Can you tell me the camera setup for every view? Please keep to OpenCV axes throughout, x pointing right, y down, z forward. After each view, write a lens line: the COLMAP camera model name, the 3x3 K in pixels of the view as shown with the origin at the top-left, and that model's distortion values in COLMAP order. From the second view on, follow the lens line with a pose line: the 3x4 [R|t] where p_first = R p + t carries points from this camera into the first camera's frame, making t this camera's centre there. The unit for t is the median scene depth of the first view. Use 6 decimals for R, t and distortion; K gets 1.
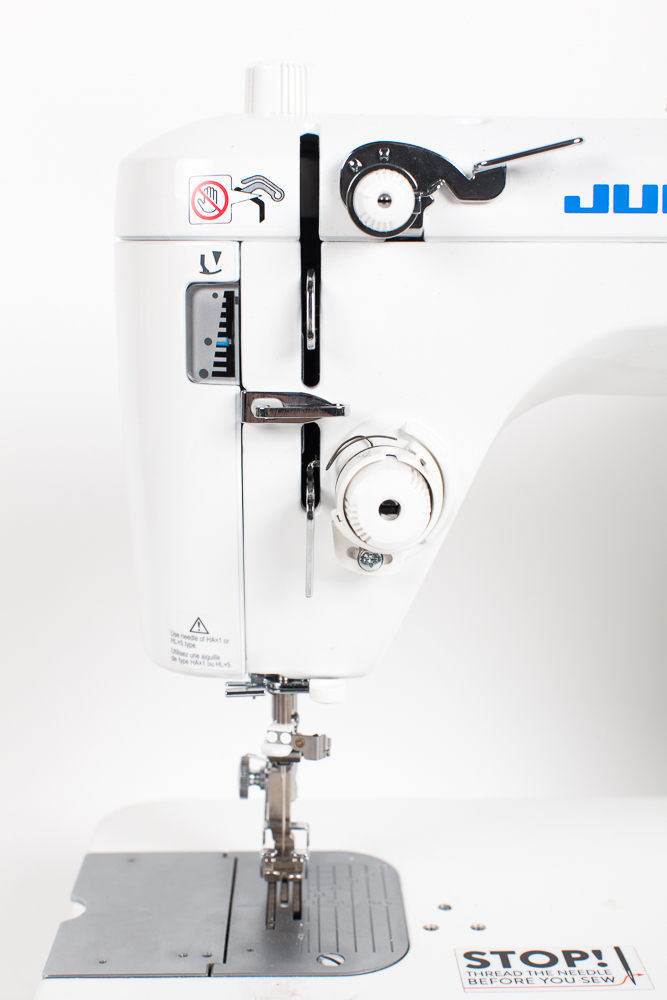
lens RADIAL K [[1518.8, 0, 329.1], [0, 1518.8, 503.1], [0, 0, 1]] dist [-0.020037, 0.000000]
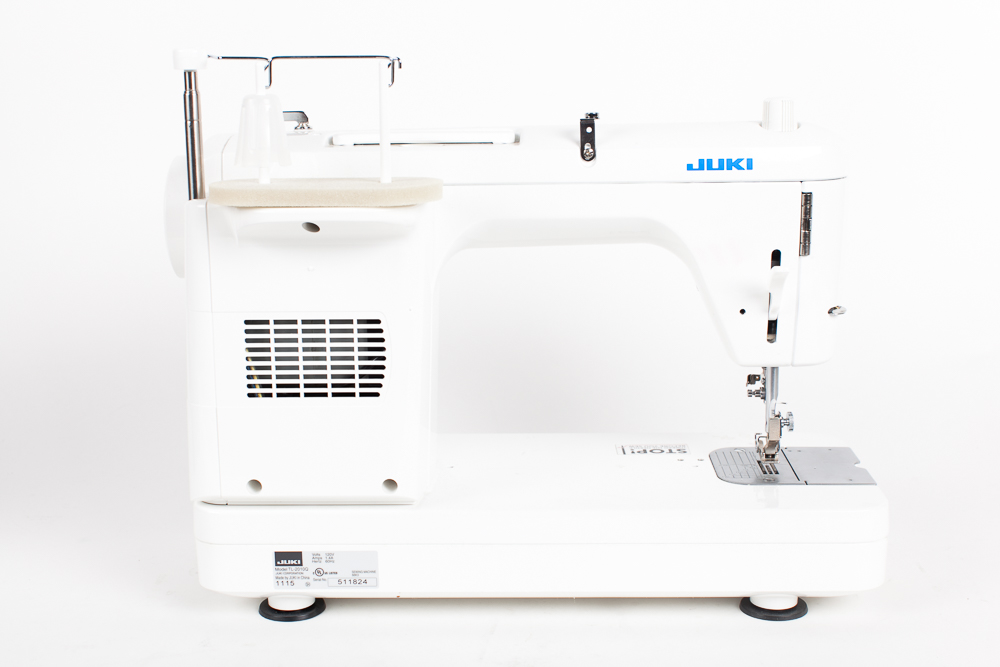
lens RADIAL K [[1518.8, 0, 495.3], [0, 1518.8, 338.3], [0, 0, 1]] dist [-0.020037, 0.000000]
pose [[-0.999132, -0.003265, 0.041538, 0.322120], [0.011842, 0.933560, 0.358225, -0.830903], [-0.039948, 0.358406, -0.932711, 3.507173]]
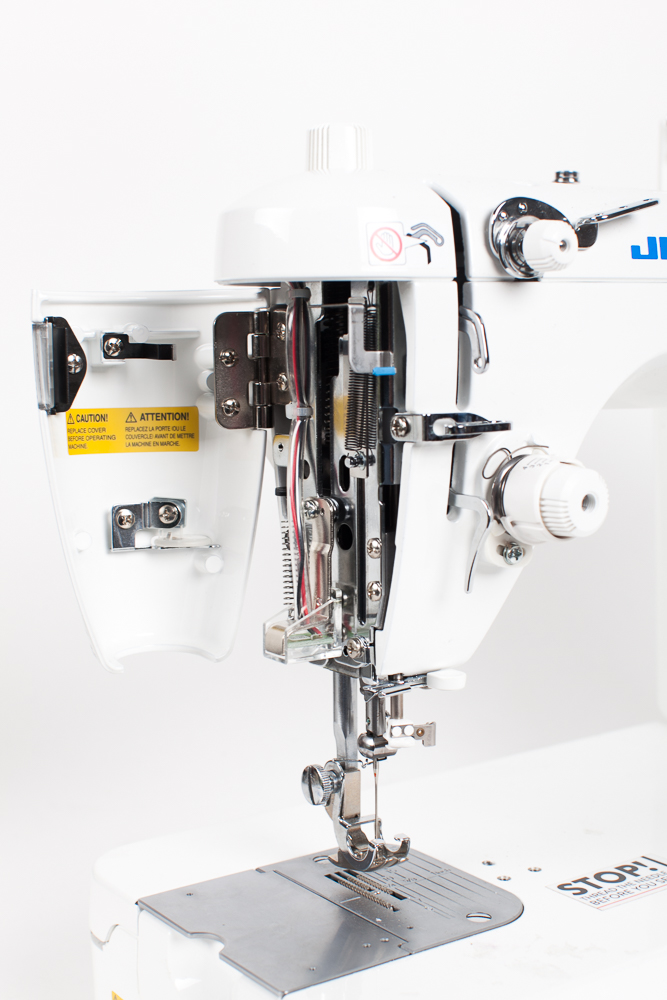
lens RADIAL K [[1518.8, 0, 345.5], [0, 1518.8, 476.0], [0, 0, 1]] dist [-0.020037, 0.000000]
pose [[0.821592, -0.070340, 0.565720, -0.731917], [0.102536, 0.994408, -0.025270, -0.005661], [-0.560779, 0.078768, 0.824210, 0.112367]]
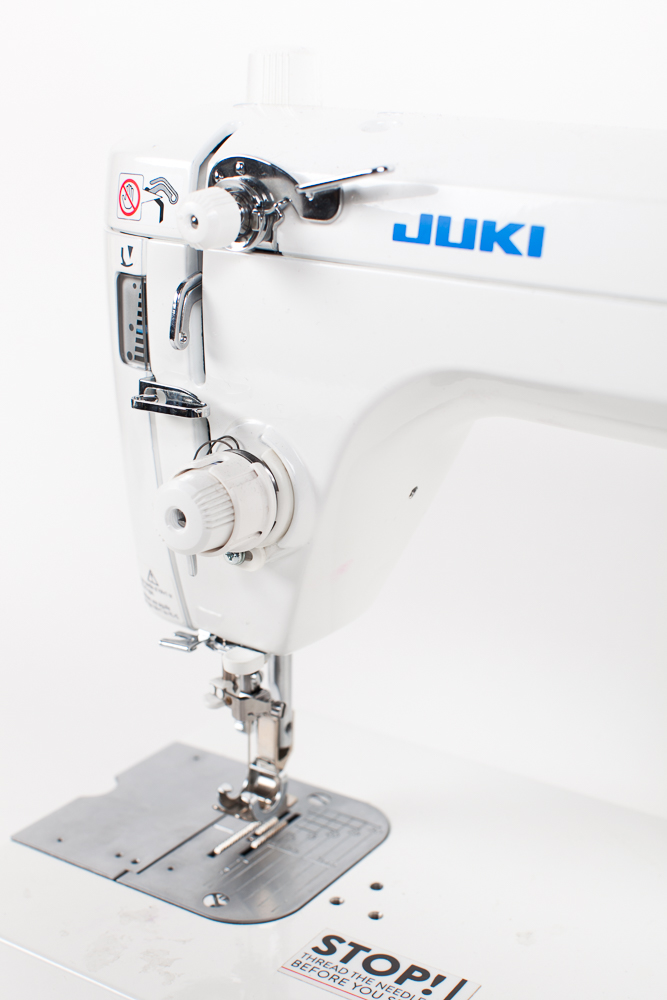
lens RADIAL K [[1518.8, 0, 336.6], [0, 1518.8, 503.1], [0, 0, 1]] dist [-0.020037, 0.000000]
pose [[0.828520, 0.178667, -0.530691, 0.635778], [-0.107058, 0.980790, 0.163062, -0.175348], [0.549630, -0.078285, 0.831732, 0.174000]]
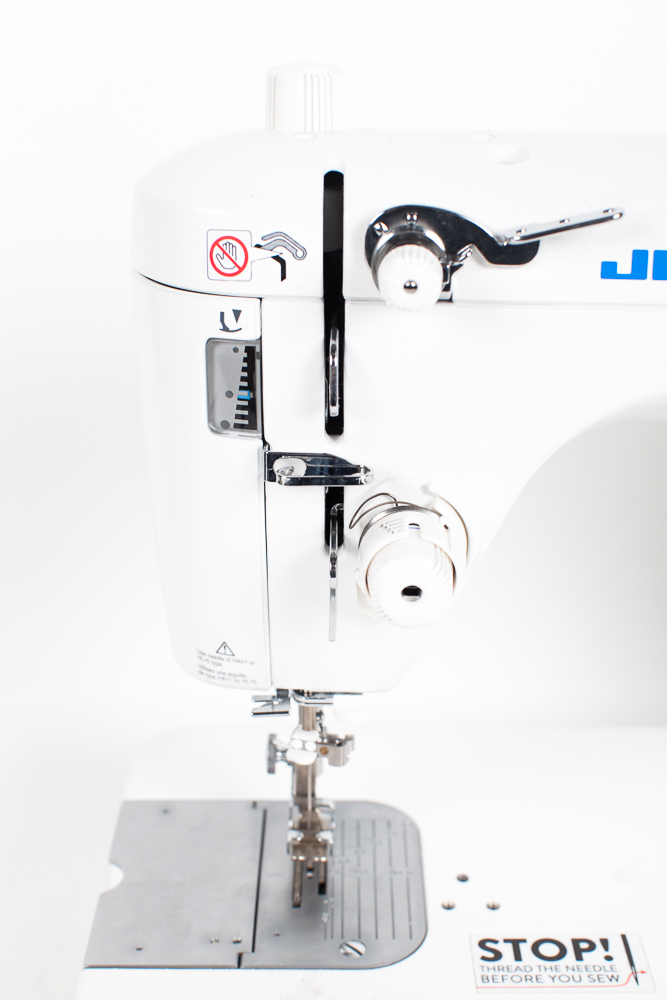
lens RADIAL K [[1518.8, 0, 327.6], [0, 1518.8, 497.6], [0, 0, 1]] dist [-0.020037, 0.000000]
pose [[0.999637, 0.007225, -0.025946, 0.009356], [-0.001185, 0.974214, 0.225623, -0.262846], [0.026907, -0.225510, 0.973869, 0.035691]]
